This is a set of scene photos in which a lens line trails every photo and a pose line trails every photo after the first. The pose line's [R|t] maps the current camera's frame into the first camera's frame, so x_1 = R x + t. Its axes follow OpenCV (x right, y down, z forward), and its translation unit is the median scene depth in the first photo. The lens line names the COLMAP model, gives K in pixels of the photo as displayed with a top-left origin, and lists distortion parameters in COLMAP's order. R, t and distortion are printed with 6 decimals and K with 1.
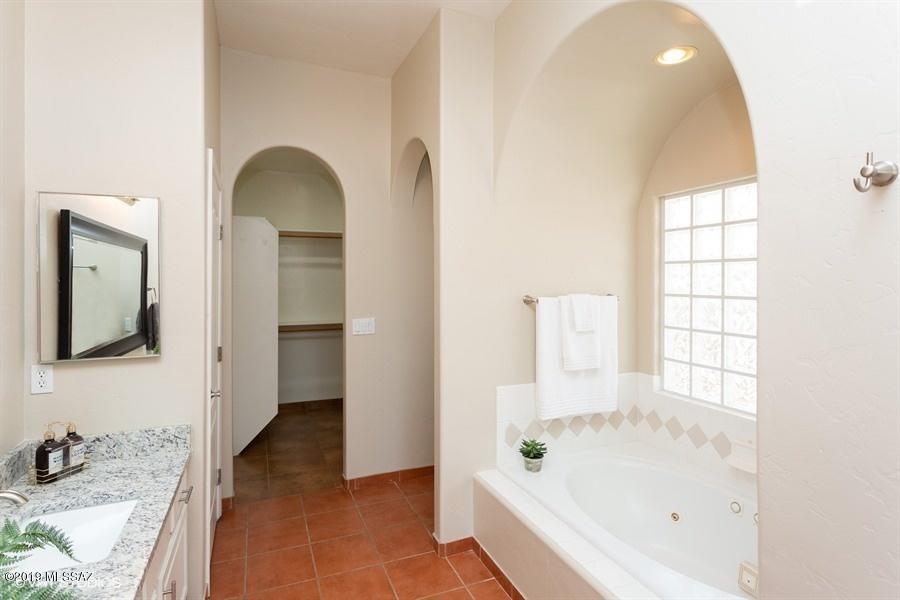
lens RADIAL K [[459.0, 0, 439.3], [0, 459.0, 280.2], [0, 0, 1]] dist [-0.000204, 0.004391]
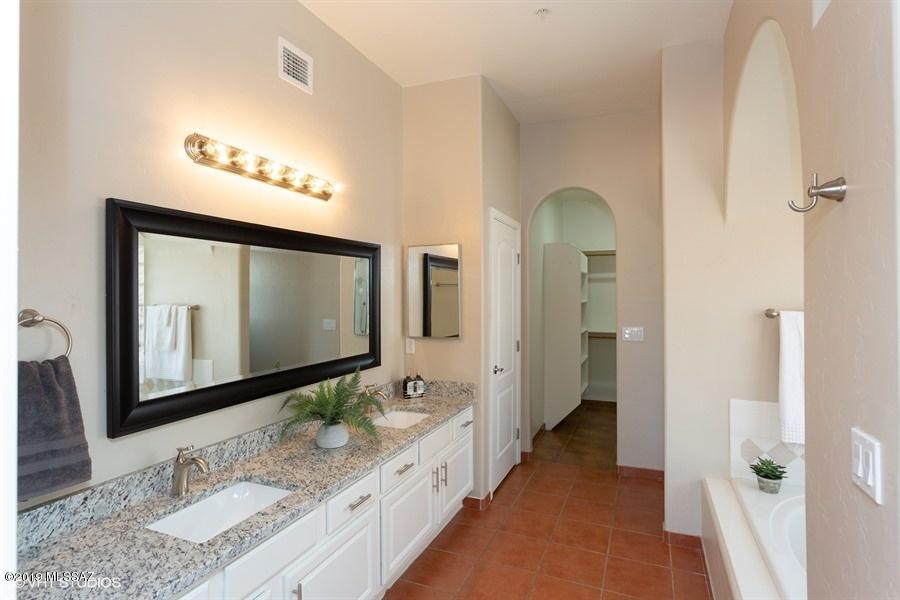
lens RADIAL K [[459.0, 0, 454.4], [0, 459.0, 296.4], [0, 0, 1]] dist [-0.000204, 0.004391]
pose [[0.705506, 0.002765, -0.708698, 0.417946], [0.001392, 0.999985, 0.005287, 0.002079], [0.708702, -0.004716, 0.705492, -0.136358]]
